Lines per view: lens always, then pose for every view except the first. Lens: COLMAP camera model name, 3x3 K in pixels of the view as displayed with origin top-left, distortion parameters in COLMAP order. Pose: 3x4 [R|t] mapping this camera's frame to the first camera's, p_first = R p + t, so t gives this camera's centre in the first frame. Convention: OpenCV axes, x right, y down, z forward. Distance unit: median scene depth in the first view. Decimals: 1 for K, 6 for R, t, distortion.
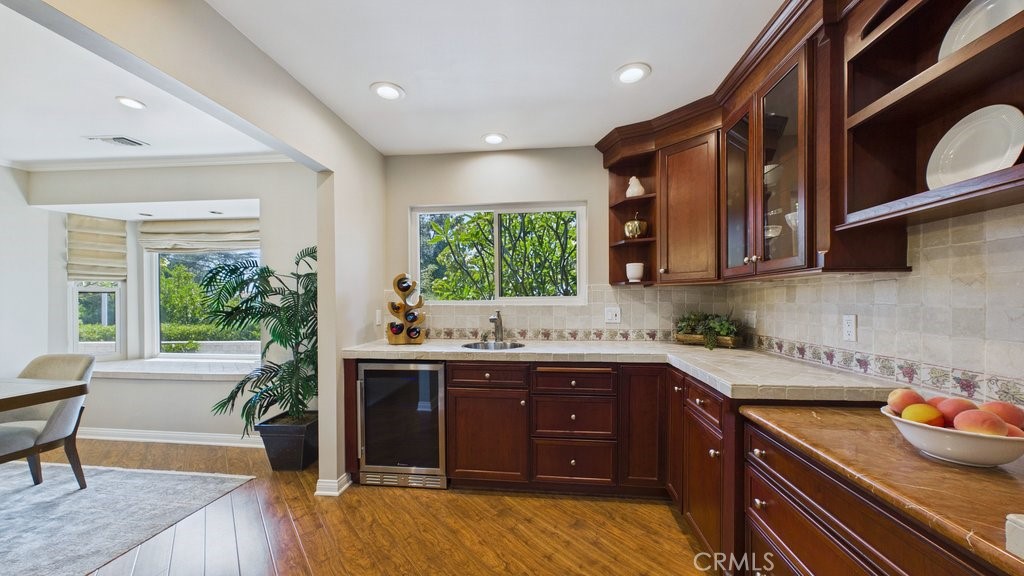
lens RADIAL K [[375.7, 0, 512.6], [0, 375.7, 308.6], [0, 0, 1]] dist [0.007298, 0.000049]
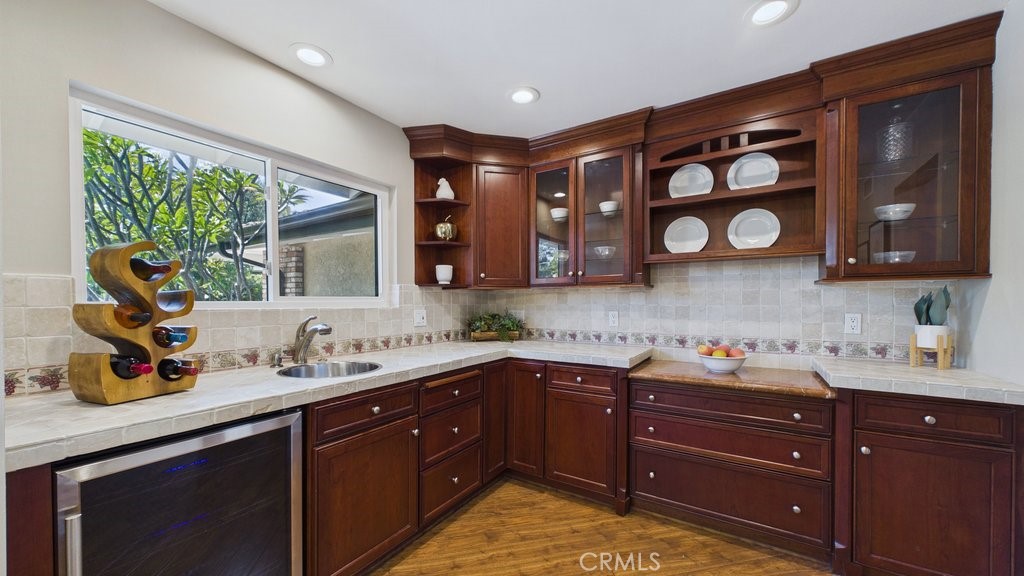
lens RADIAL K [[375.7, 0, 512.6], [0, 375.7, 308.6], [0, 0, 1]] dist [0.007298, 0.000049]
pose [[0.436942, -0.012419, 0.899404, -0.559218], [0.017613, 0.999831, 0.005249, -0.007956], [-0.899317, 0.013548, 0.437087, 0.447812]]
